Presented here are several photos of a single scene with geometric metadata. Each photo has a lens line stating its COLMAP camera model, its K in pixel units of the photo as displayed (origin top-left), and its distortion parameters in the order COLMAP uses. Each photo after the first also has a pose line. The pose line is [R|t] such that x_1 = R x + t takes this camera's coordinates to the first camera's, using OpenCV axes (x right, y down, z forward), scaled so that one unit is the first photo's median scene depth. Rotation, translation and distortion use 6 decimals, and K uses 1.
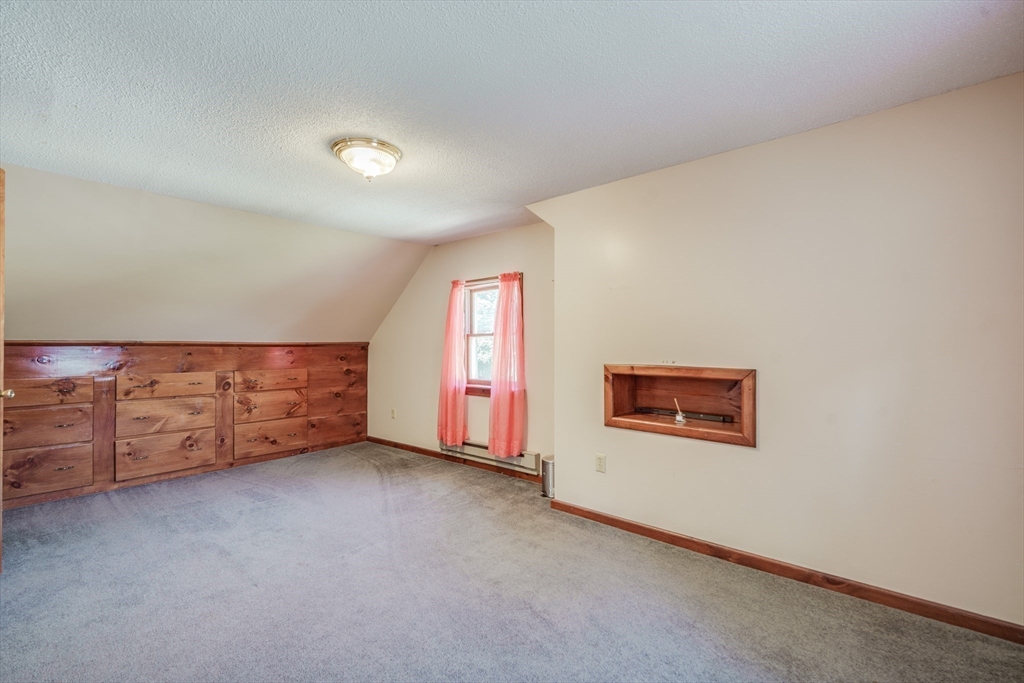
lens RADIAL K [[462.6, 0, 512.1], [0, 462.6, 341.1], [0, 0, 1]] dist [0.001996, 0.000011]
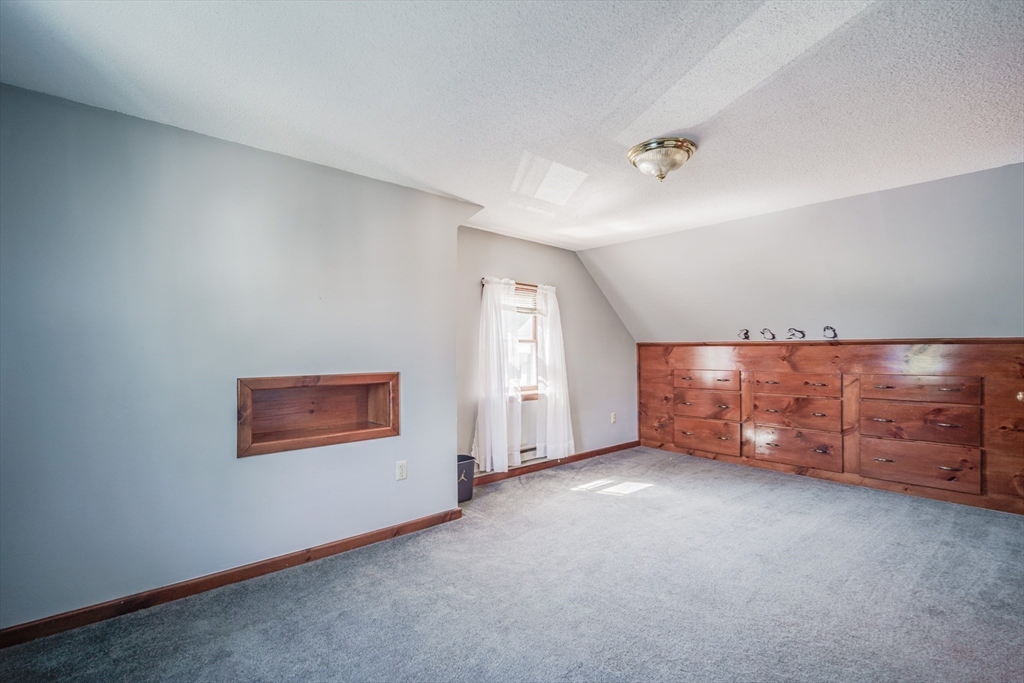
lens RADIAL K [[462.6, 0, 515.9], [0, 462.6, 352.5], [0, 0, 1]] dist [0.001996, 0.000011]
pose [[0.126997, -0.003153, 0.991898, -0.620551], [0.006424, 0.999977, 0.002356, 0.006320], [-0.991882, 0.006072, 0.127014, 0.515906]]
